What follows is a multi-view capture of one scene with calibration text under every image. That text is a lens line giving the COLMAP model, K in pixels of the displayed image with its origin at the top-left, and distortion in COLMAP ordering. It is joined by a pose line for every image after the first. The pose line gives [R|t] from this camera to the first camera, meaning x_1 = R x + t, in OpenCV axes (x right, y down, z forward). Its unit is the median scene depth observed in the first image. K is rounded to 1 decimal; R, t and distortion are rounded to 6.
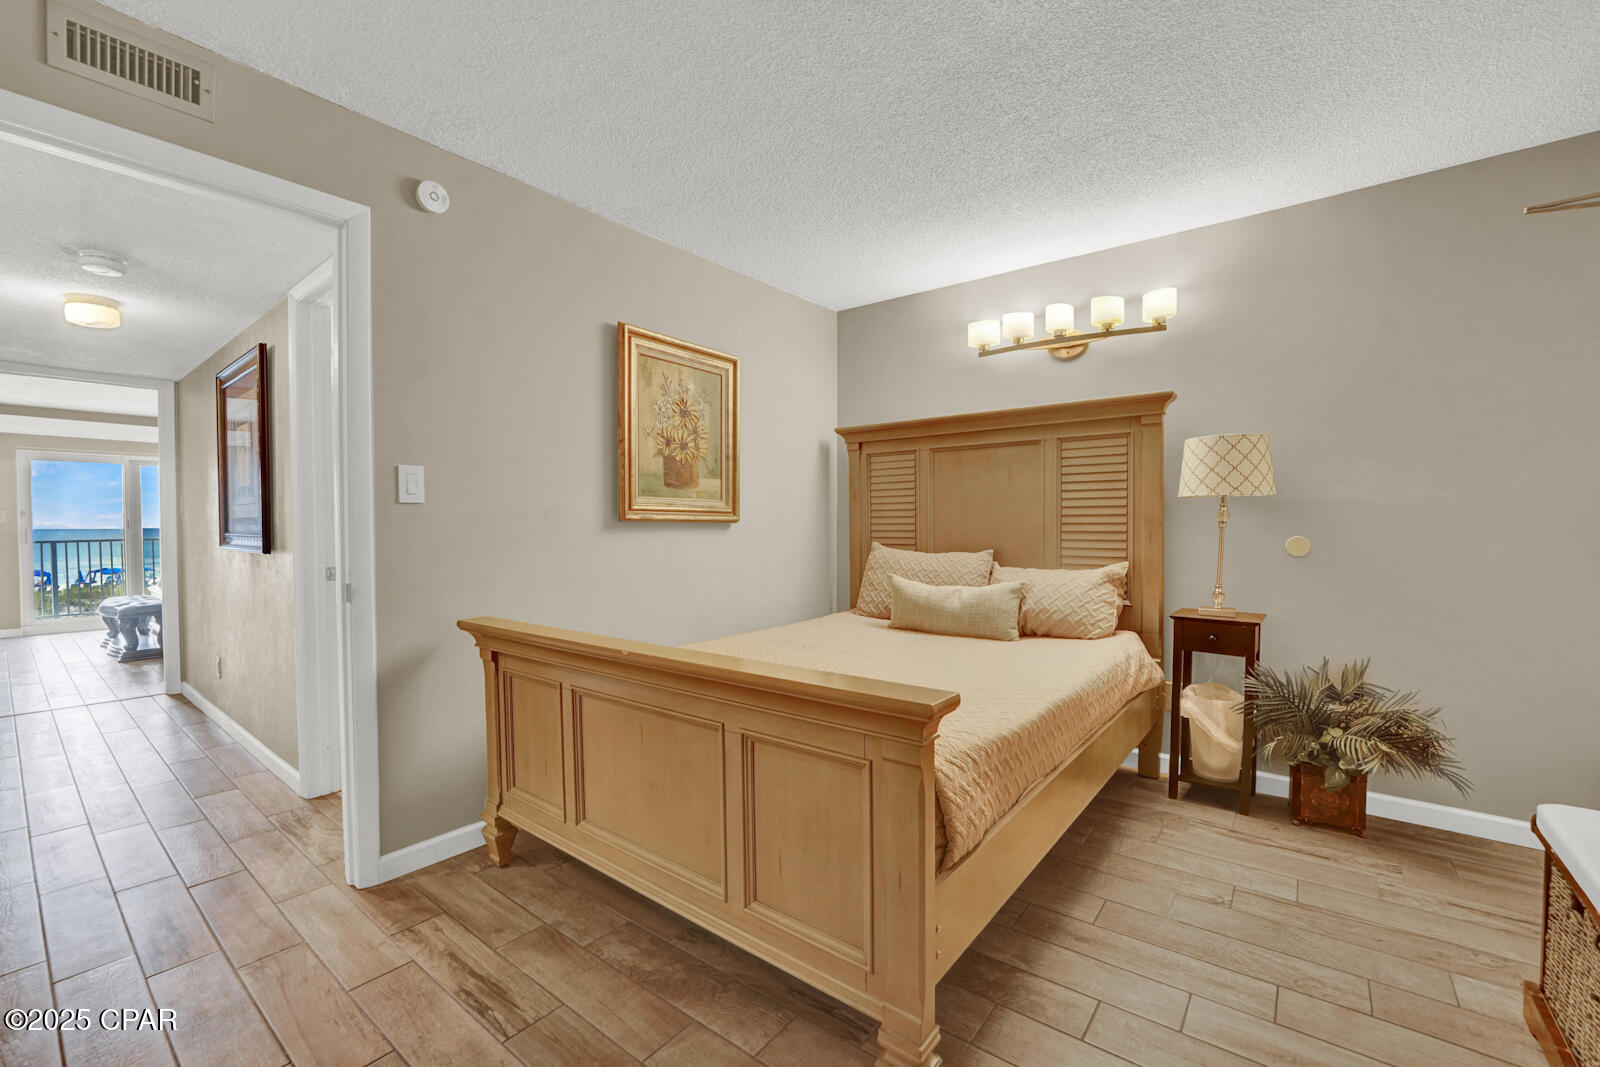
lens RADIAL K [[658.0, 0, 805.0], [0, 658.0, 530.4], [0, 0, 1]] dist [-0.025206, 0.000137]
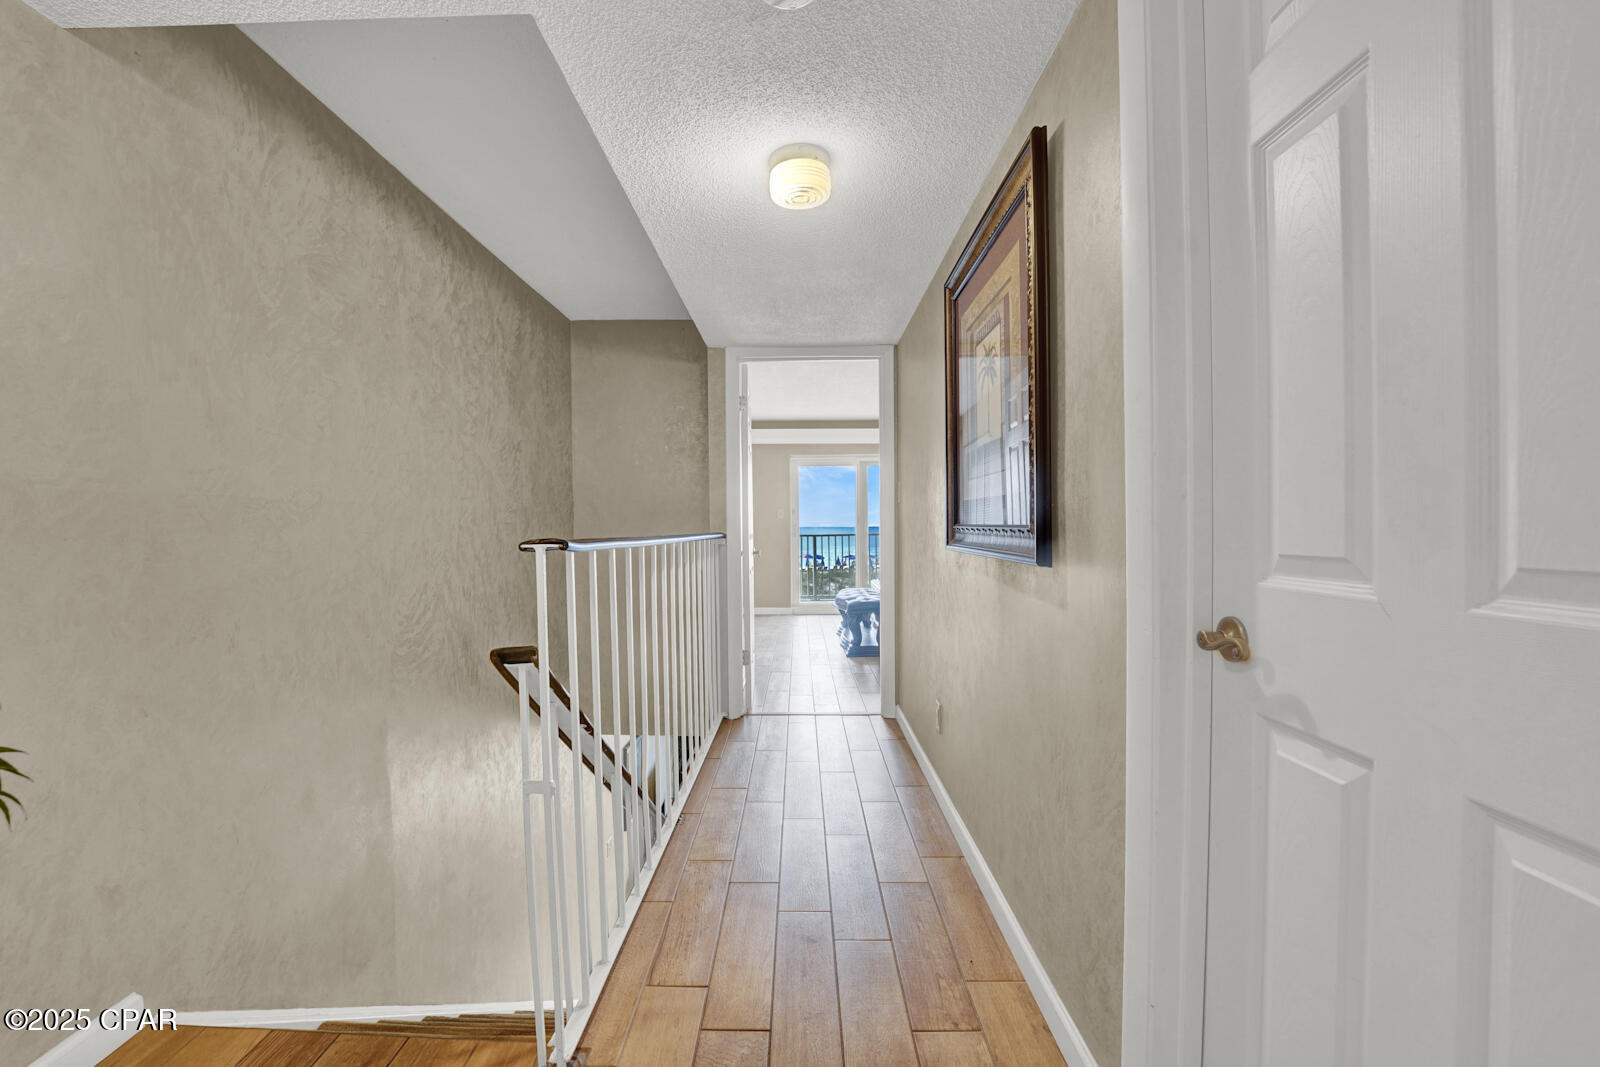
lens RADIAL K [[658.0, 0, 799.1], [0, 658.0, 531.3], [0, 0, 1]] dist [-0.025206, 0.000137]
pose [[0.613344, 0.009742, -0.789755, -0.291435], [-0.009420, 0.999943, 0.005019, 0.005151], [0.789759, 0.004360, 0.613401, 0.290165]]
